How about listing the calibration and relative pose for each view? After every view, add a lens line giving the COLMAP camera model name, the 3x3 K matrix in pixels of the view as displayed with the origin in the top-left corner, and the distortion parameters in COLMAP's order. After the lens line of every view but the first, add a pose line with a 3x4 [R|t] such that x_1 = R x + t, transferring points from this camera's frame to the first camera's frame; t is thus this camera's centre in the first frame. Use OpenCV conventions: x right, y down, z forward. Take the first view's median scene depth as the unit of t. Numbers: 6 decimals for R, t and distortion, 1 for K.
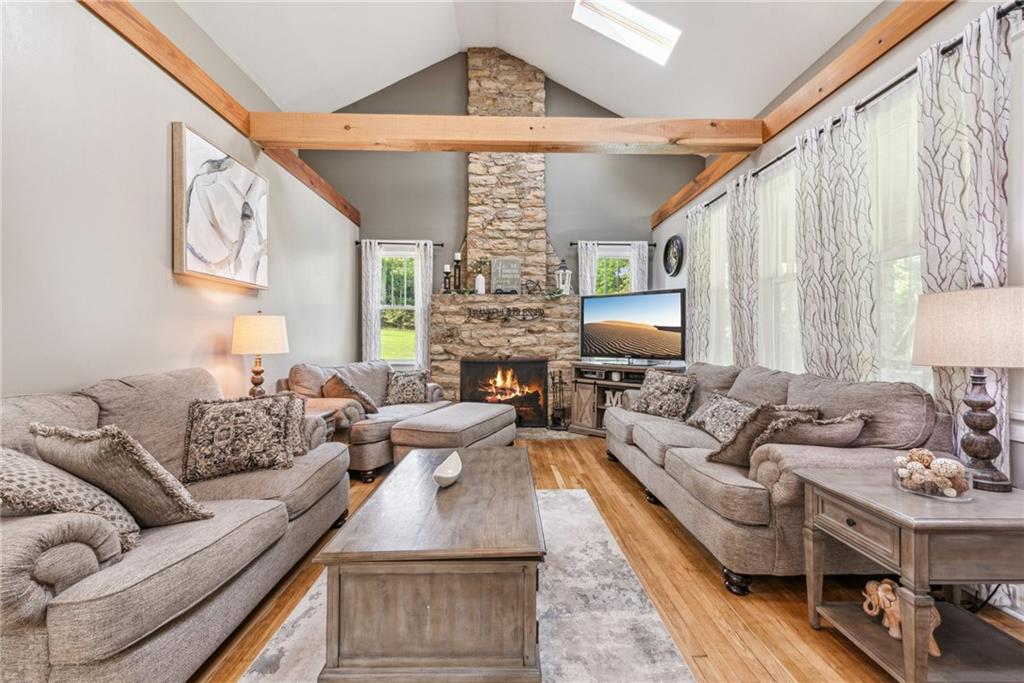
lens RADIAL K [[412.5, 0, 510.2], [0, 412.5, 338.1], [0, 0, 1]] dist [0.007790, -0.000821]
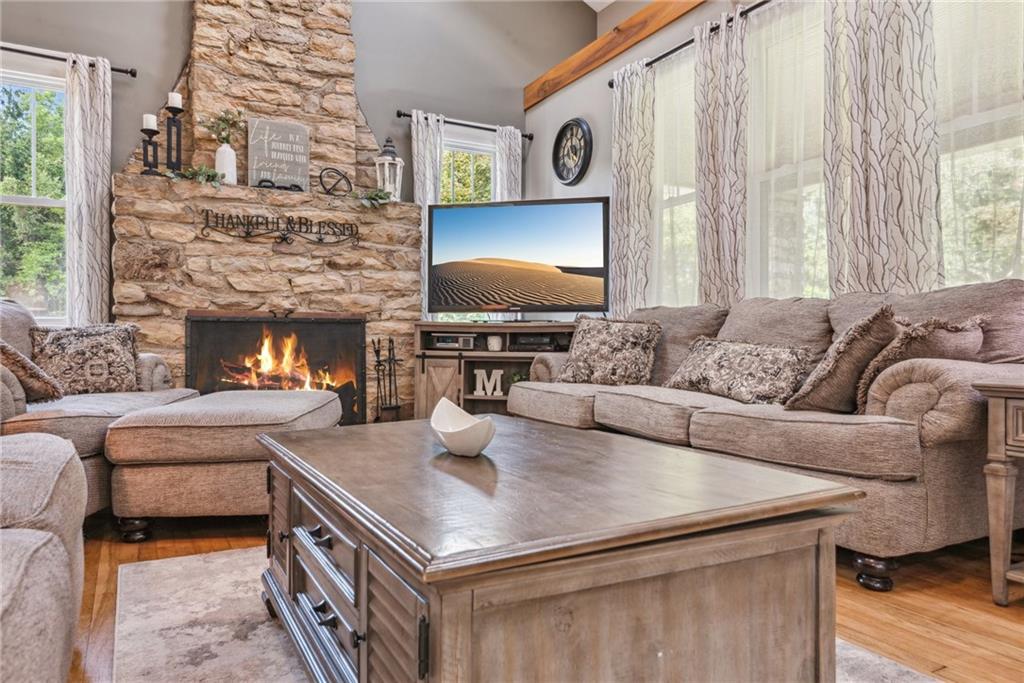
lens RADIAL K [[691.5, 0, 515.0], [0, 691.5, 344.9], [0, 0, 1]] dist [0.028683, -0.019586]
pose [[0.887913, -0.002182, 0.460007, -0.161554], [-0.002859, 0.999943, 0.010261, 0.081198], [-0.460003, -0.010426, 0.887856, 0.109779]]
